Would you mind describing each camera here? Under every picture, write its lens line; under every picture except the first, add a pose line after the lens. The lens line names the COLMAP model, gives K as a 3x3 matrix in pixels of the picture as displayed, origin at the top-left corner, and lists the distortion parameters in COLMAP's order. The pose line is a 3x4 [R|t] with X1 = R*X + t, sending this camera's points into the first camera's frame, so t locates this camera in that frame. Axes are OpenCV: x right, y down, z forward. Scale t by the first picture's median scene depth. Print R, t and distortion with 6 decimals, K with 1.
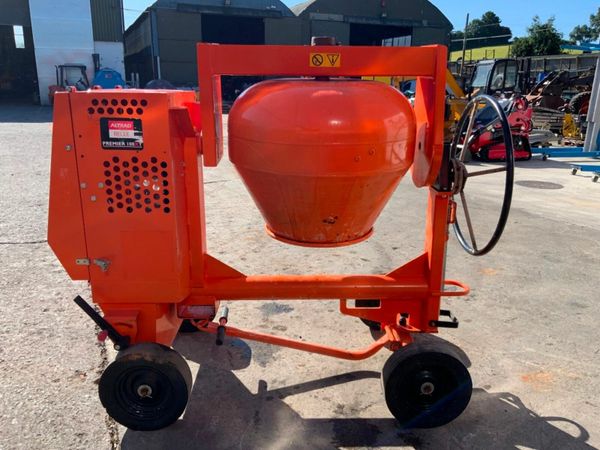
lens RADIAL K [[500.6, 0, 301.5], [0, 500.6, 224.1], [0, 0, 1]] dist [0.012697, -0.031739]
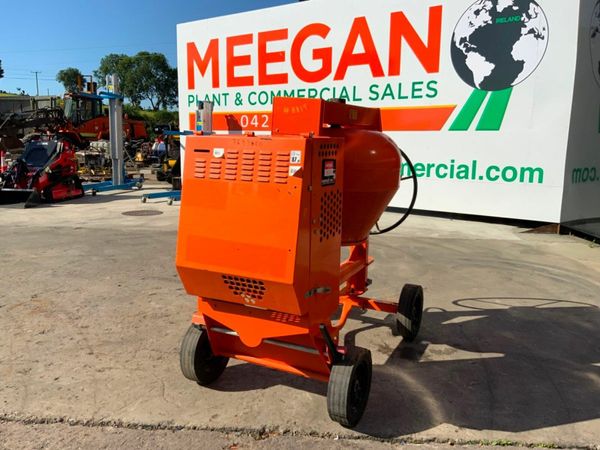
lens RADIAL K [[500.6, 0, 301.2], [0, 500.6, 223.4], [0, 0, 1]] dist [0.012697, -0.031739]
pose [[0.464807, -0.158752, 0.871064, -1.186874], [0.227695, 0.972140, 0.055673, -0.118714], [-0.855634, 0.172460, 0.488004, 0.414462]]
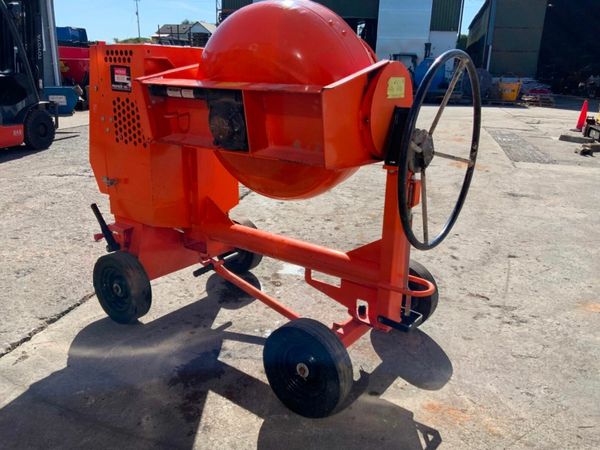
lens RADIAL K [[500.6, 0, 300.4], [0, 500.6, 230.8], [0, 0, 1]] dist [0.012697, -0.031739]
pose [[0.801484, 0.201492, -0.563050, 0.644209], [-0.185661, 0.978843, 0.086004, 0.000294], [0.568466, 0.035606, 0.821936, 0.200312]]
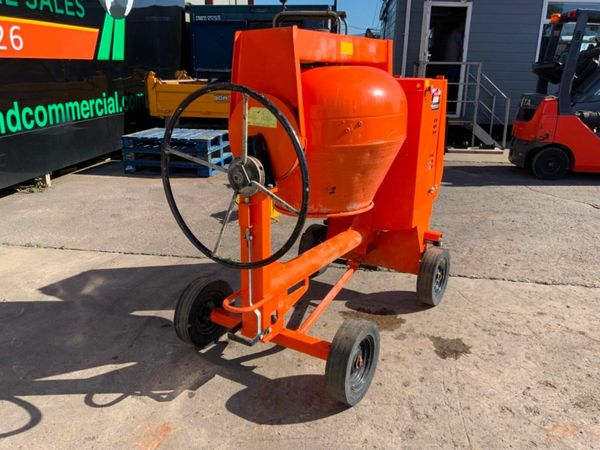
lens RADIAL K [[500.6, 0, 303.0], [0, 500.6, 224.0], [0, 0, 1]] dist [0.012697, -0.031739]
pose [[-0.550088, 0.226229, -0.803880, 0.974546], [-0.238622, 0.879895, 0.410908, -0.406703], [0.800289, 0.417859, -0.430037, 1.493905]]
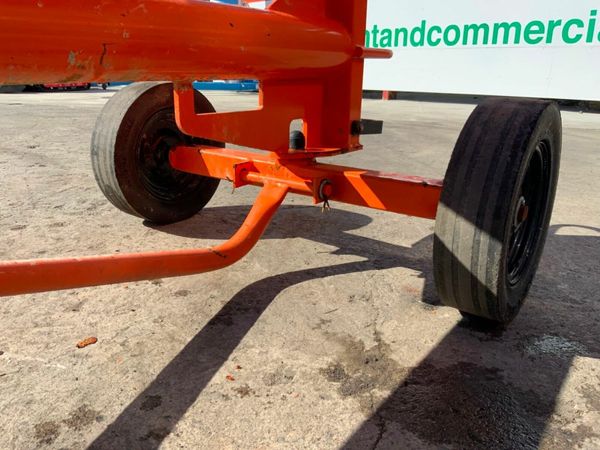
lens RADIAL K [[500.6, 0, 301.8], [0, 500.6, 228.3], [0, 0, 1]] dist [0.012697, -0.031739]
pose [[0.613712, -0.243755, 0.750960, -0.141514], [0.205527, 0.967679, 0.146136, 0.220996], [-0.762310, 0.064657, 0.643974, 0.786169]]
